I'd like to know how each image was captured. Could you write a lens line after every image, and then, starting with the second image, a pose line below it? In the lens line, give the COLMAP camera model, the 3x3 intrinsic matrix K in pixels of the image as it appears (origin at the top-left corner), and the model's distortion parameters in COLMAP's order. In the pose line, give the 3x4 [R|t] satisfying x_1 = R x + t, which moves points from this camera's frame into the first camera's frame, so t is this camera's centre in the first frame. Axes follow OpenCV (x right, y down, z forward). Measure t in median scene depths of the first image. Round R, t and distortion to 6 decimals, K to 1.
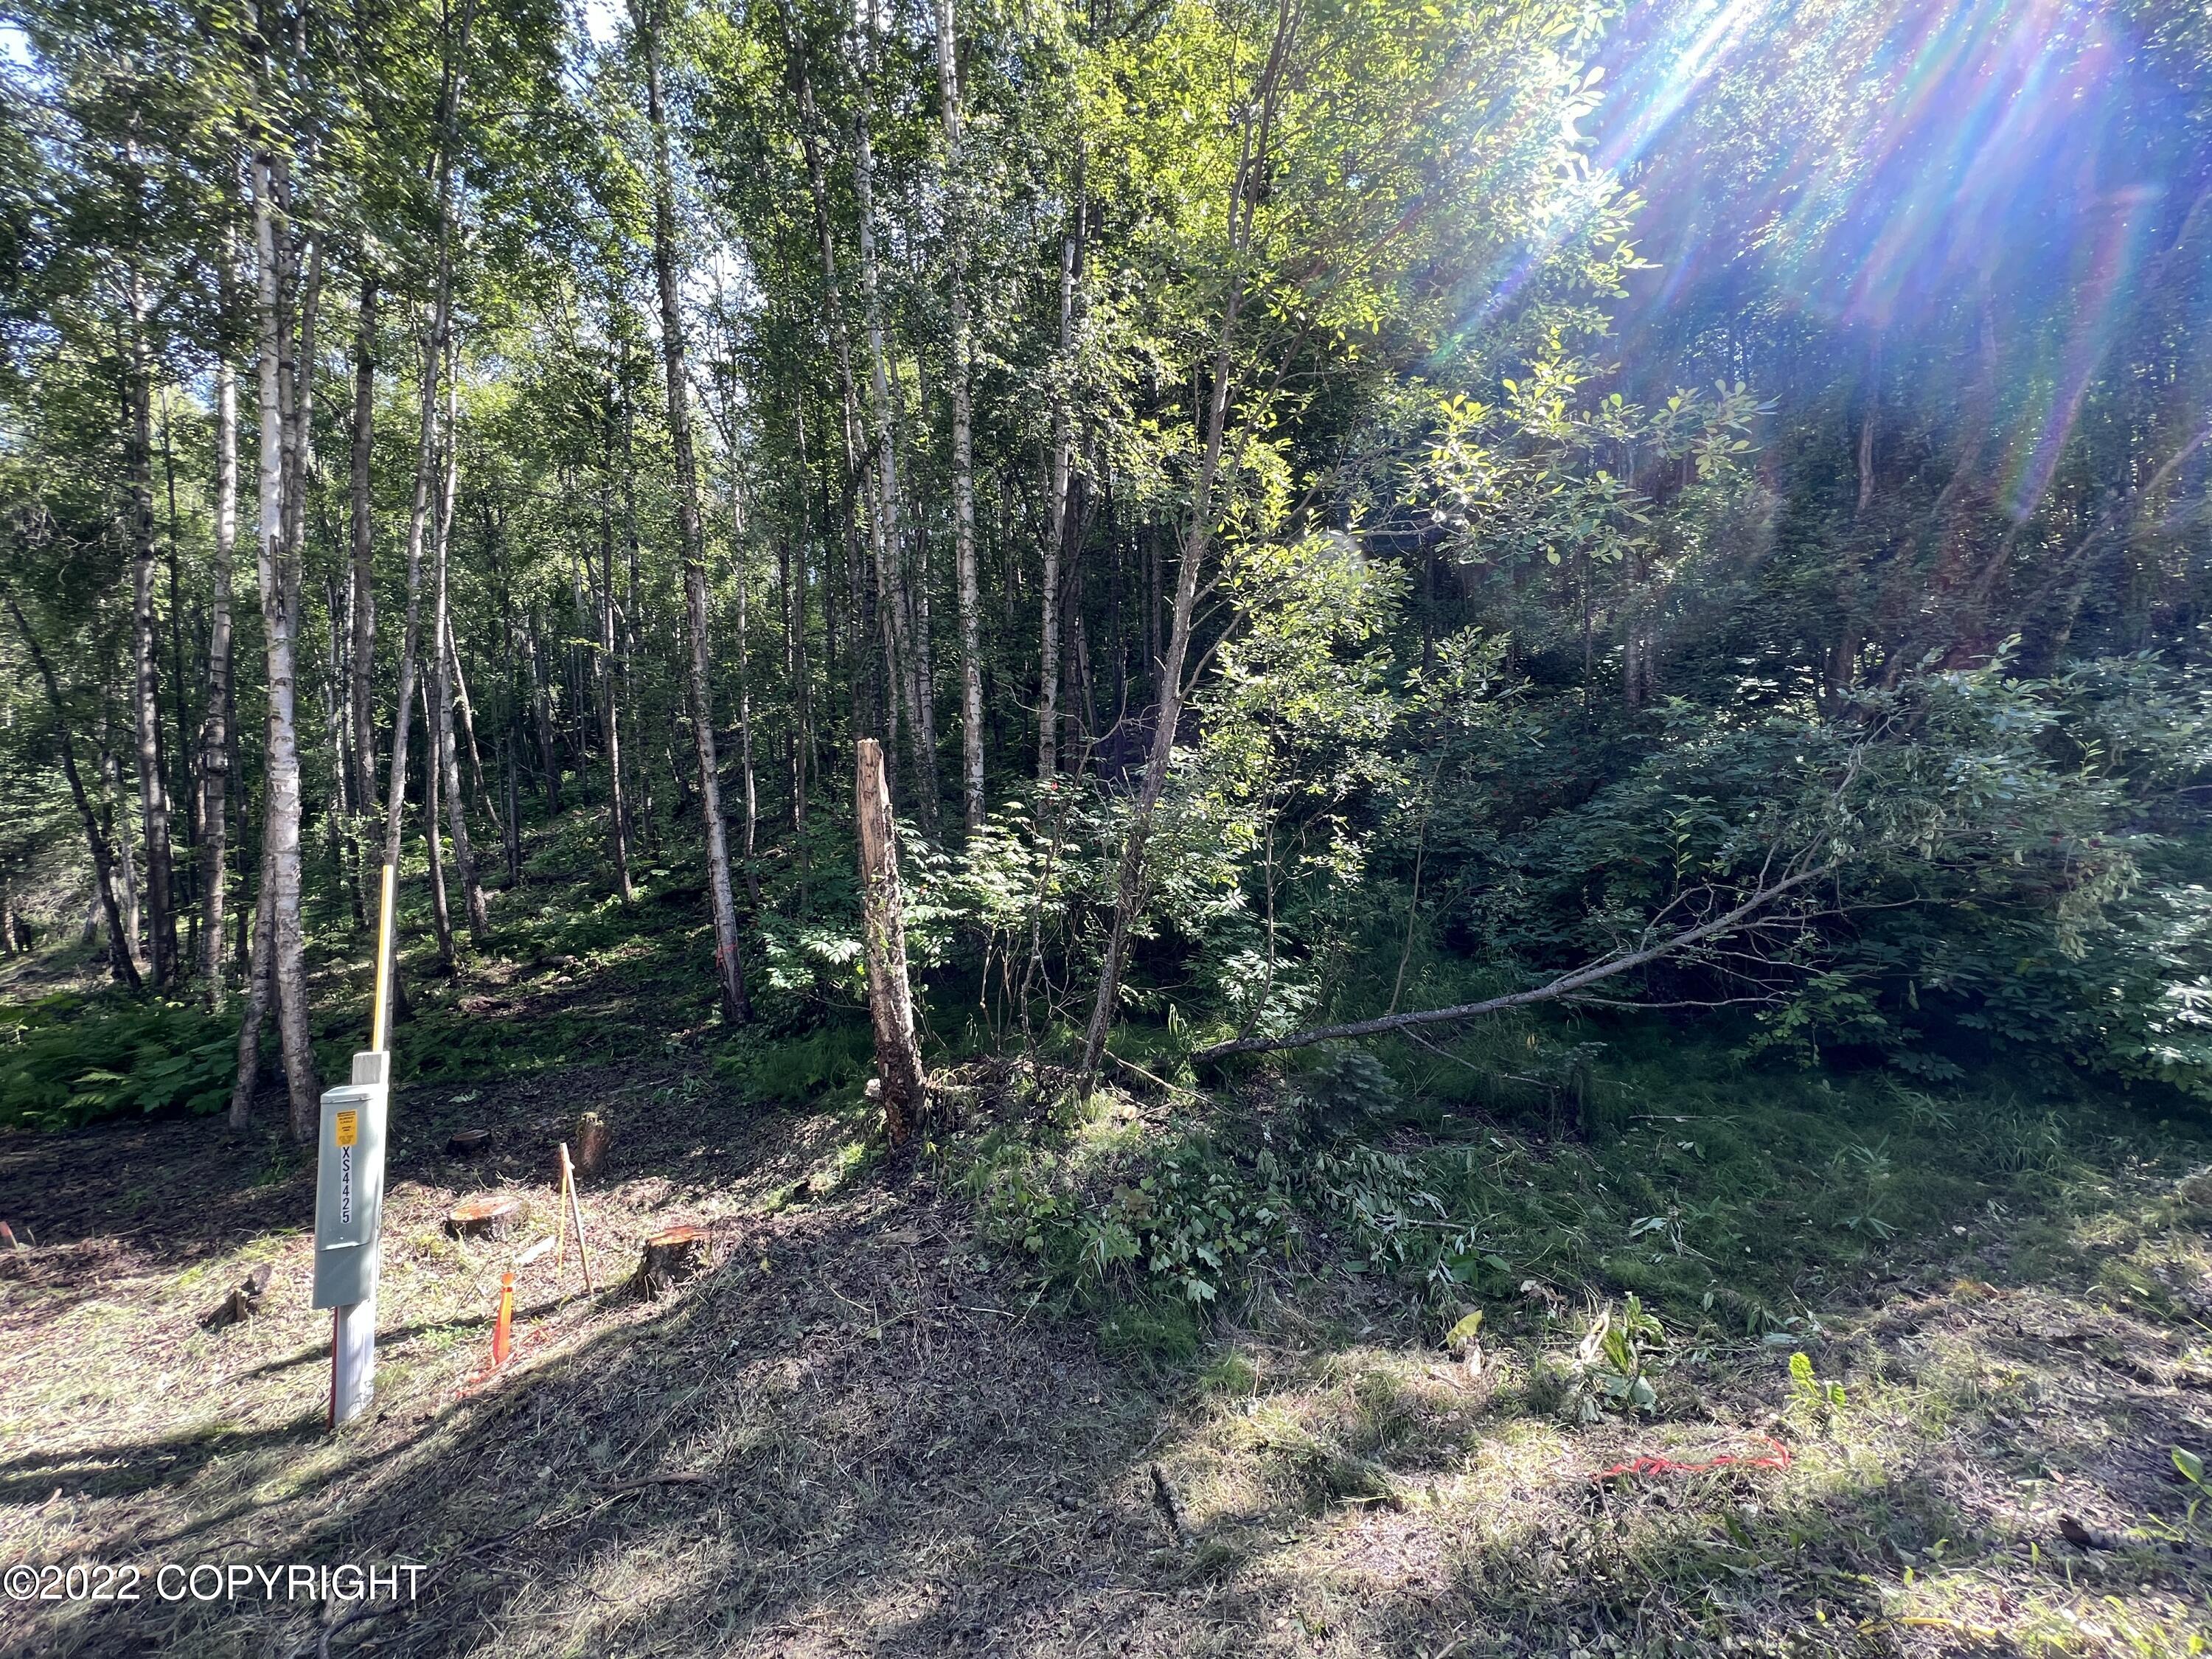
lens RADIAL K [[887.1, 0, 1106.0], [0, 887.1, 829.5], [0, 0, 1]] dist [-0.000812, 0.000051]
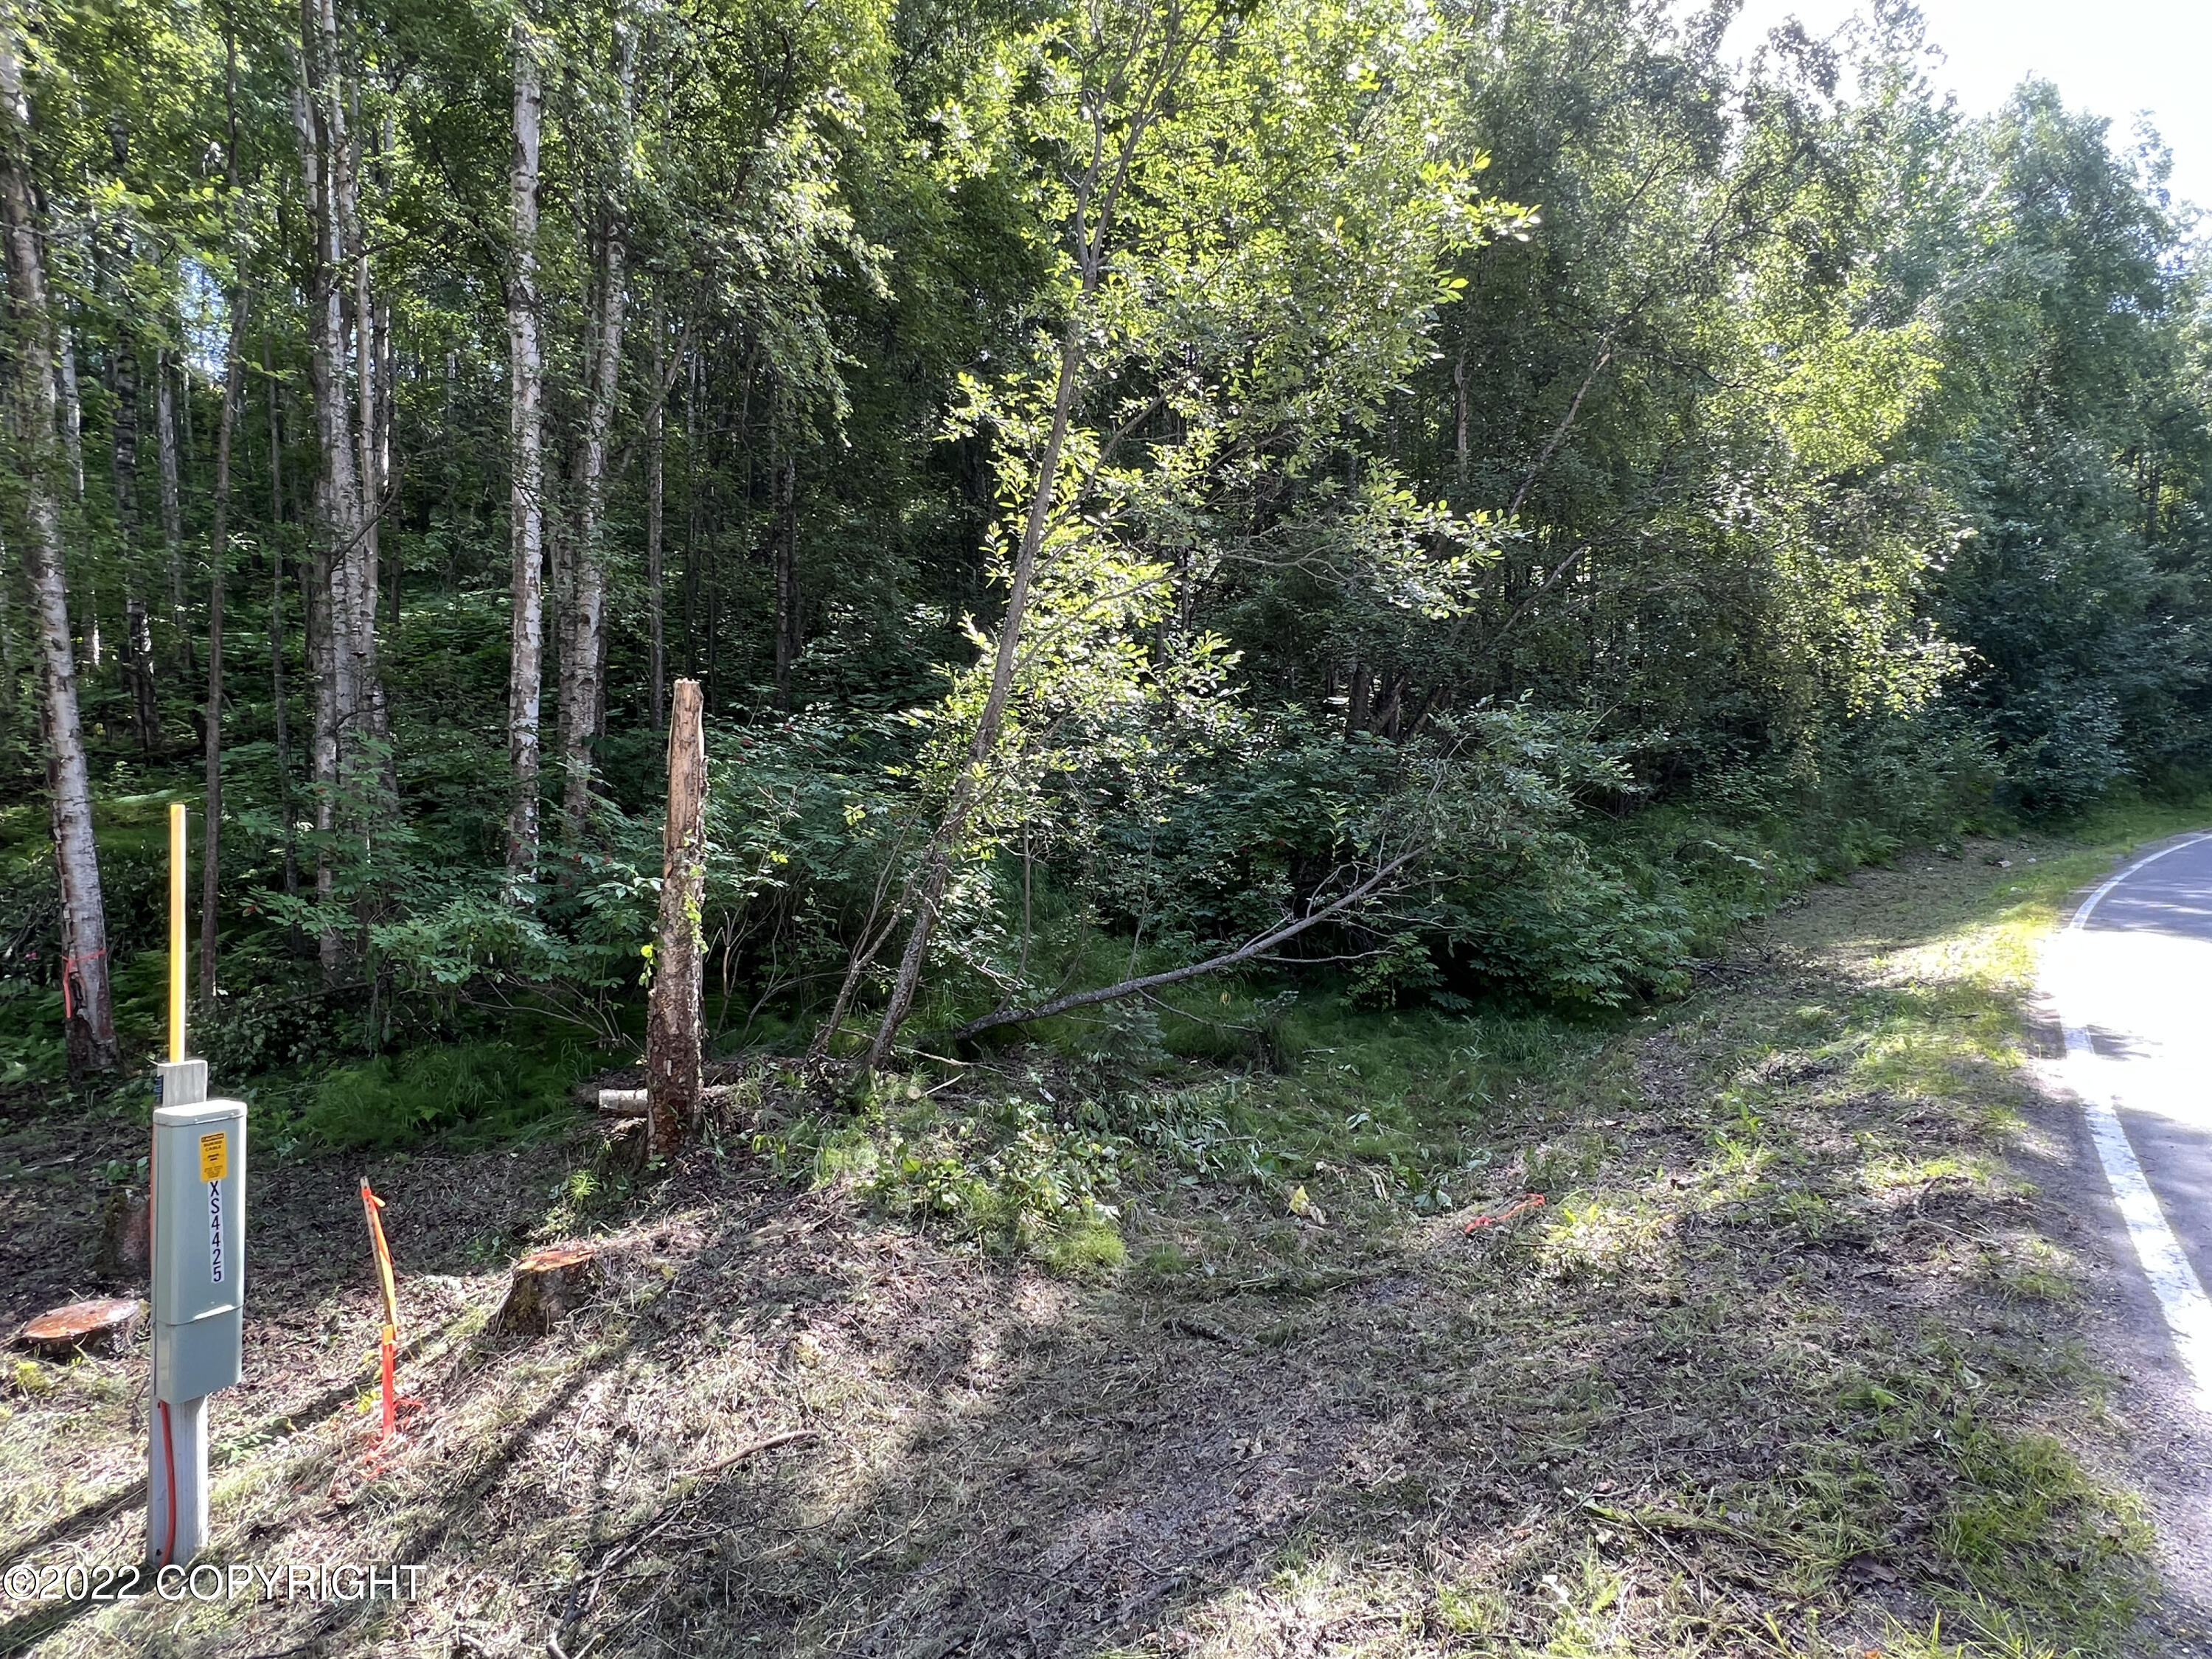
lens RADIAL K [[1116.3, 0, 1104.7], [0, 1116.3, 830.7], [0, 0, 1]] dist [-0.000040, 0.000098]
pose [[0.833381, 0.026633, 0.552058, -0.494865], [-0.037675, 0.999252, 0.008666, 0.018644], [-0.551414, -0.028020, 0.833761, -0.118309]]
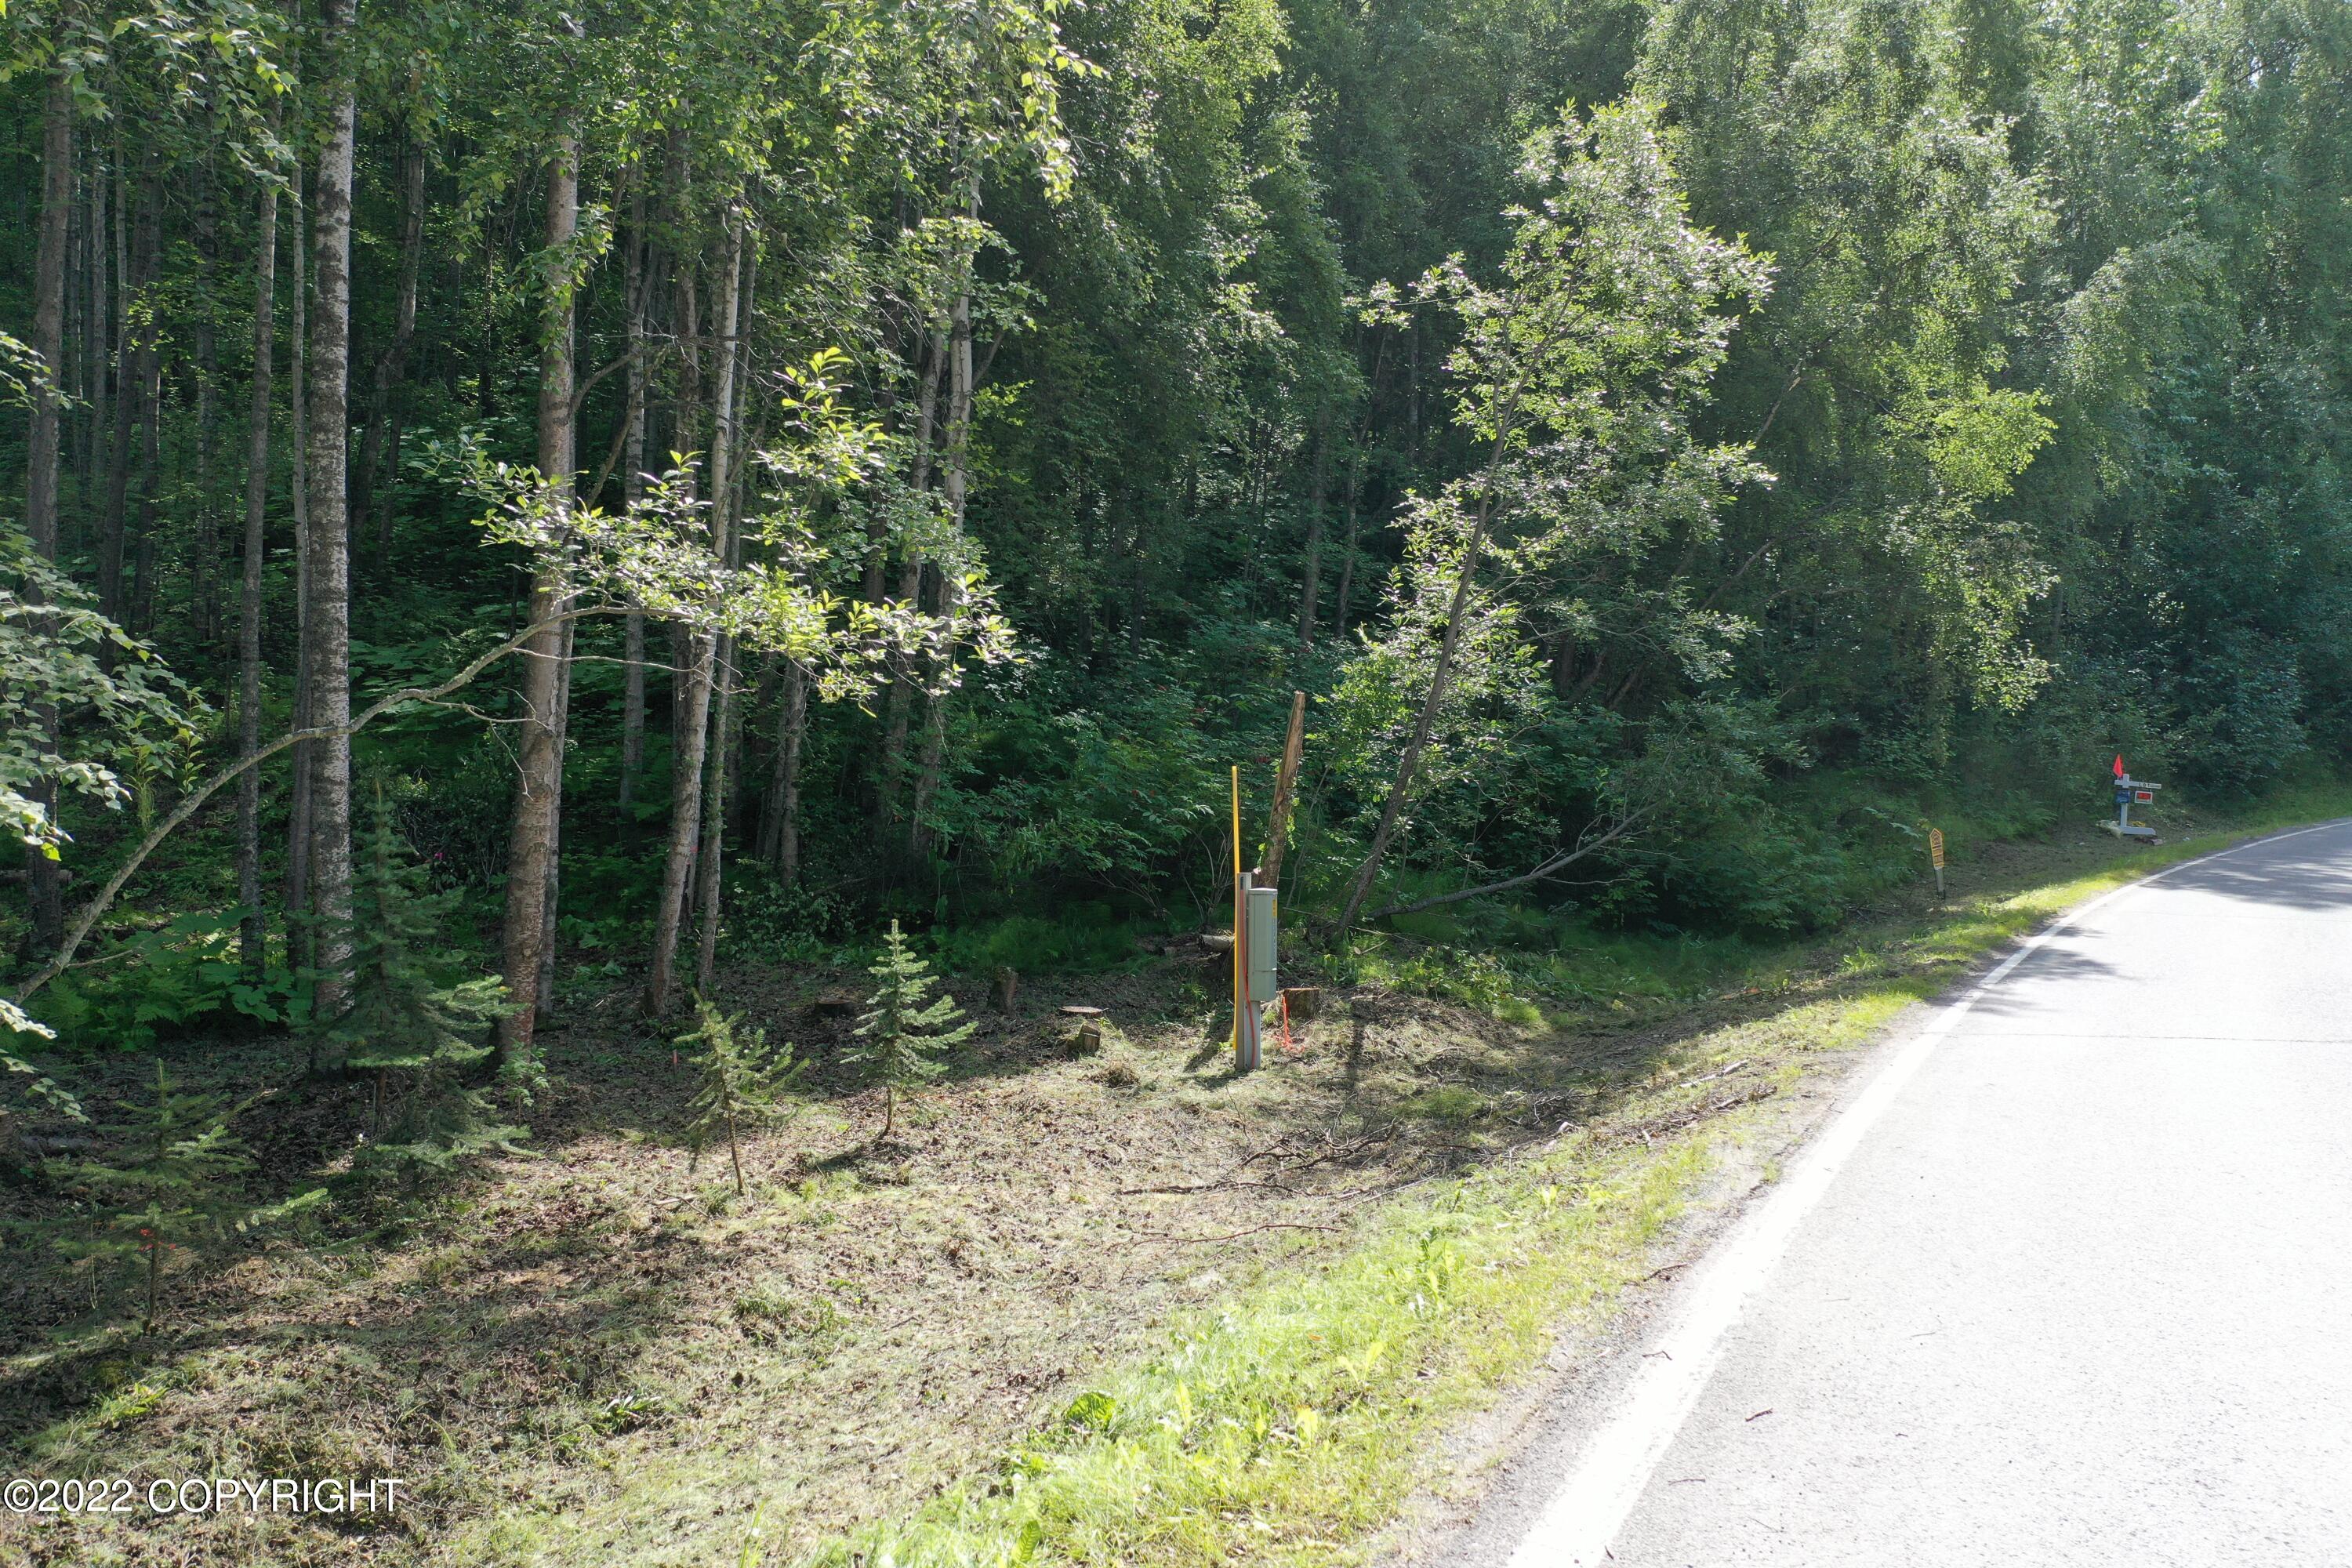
lens RADIAL K [[1862.3, 0, 1176.0], [0, 1862.3, 784.0], [0, 0, 1]] dist [-0.005650, -0.000234]
pose [[0.756117, 0.049482, 0.652564, -2.335886], [-0.075805, 0.997048, 0.012232, 0.029787], [-0.650032, -0.058717, 0.757635, -1.183744]]
